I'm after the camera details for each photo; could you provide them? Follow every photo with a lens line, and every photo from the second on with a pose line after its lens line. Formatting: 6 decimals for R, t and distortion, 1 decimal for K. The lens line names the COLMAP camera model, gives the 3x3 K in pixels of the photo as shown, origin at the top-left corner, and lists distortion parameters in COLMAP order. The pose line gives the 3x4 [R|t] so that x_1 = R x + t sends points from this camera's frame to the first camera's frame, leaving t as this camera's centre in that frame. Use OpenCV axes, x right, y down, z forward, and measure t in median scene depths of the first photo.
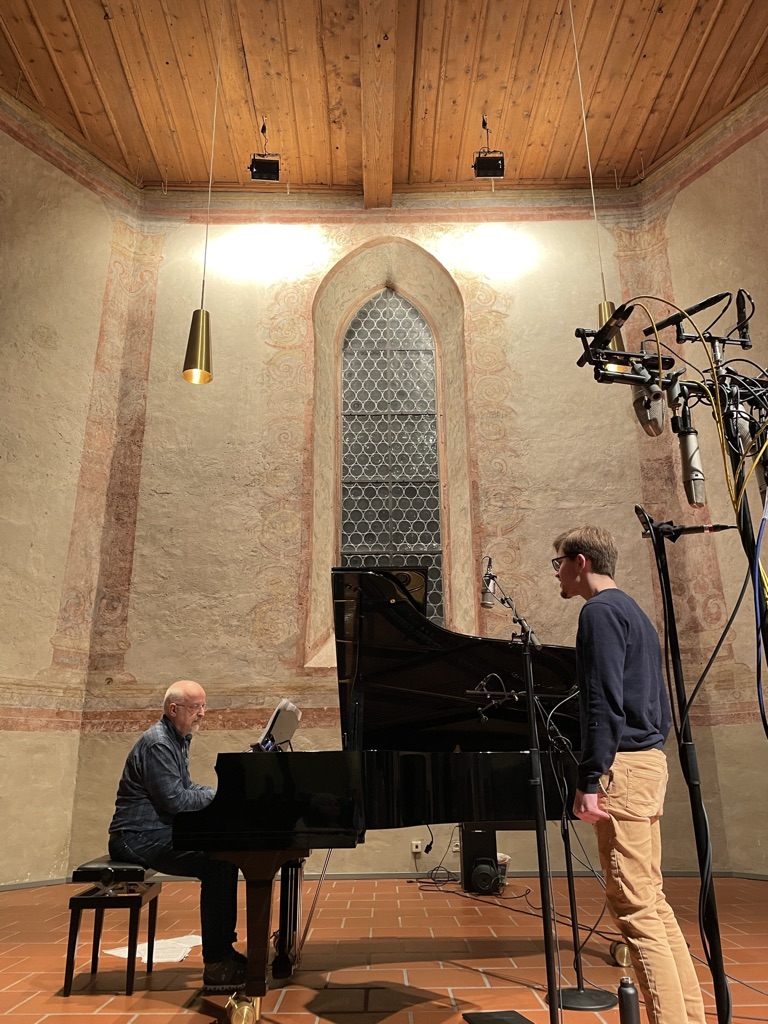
lens RADIAL K [[739.4, 0, 384.4], [0, 739.4, 514.3], [0, 0, 1]] dist [0.096272, -0.122424]
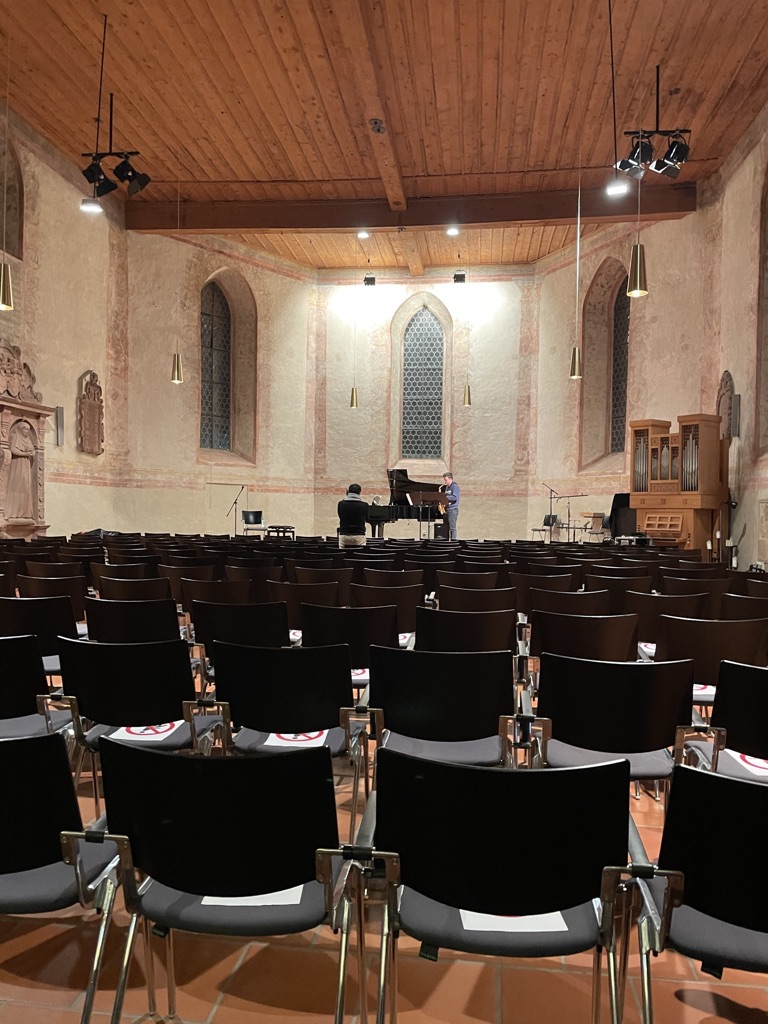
lens RADIAL K [[739.4, 0, 384.4], [0, 739.4, 514.3], [0, 0, 1]] dist [0.096272, -0.122424]
pose [[0.989635, 0.027558, -0.140934, 0.270745], [0.019591, 0.946328, 0.322612, -0.539468], [0.142260, -0.322029, 0.935980, -1.625715]]
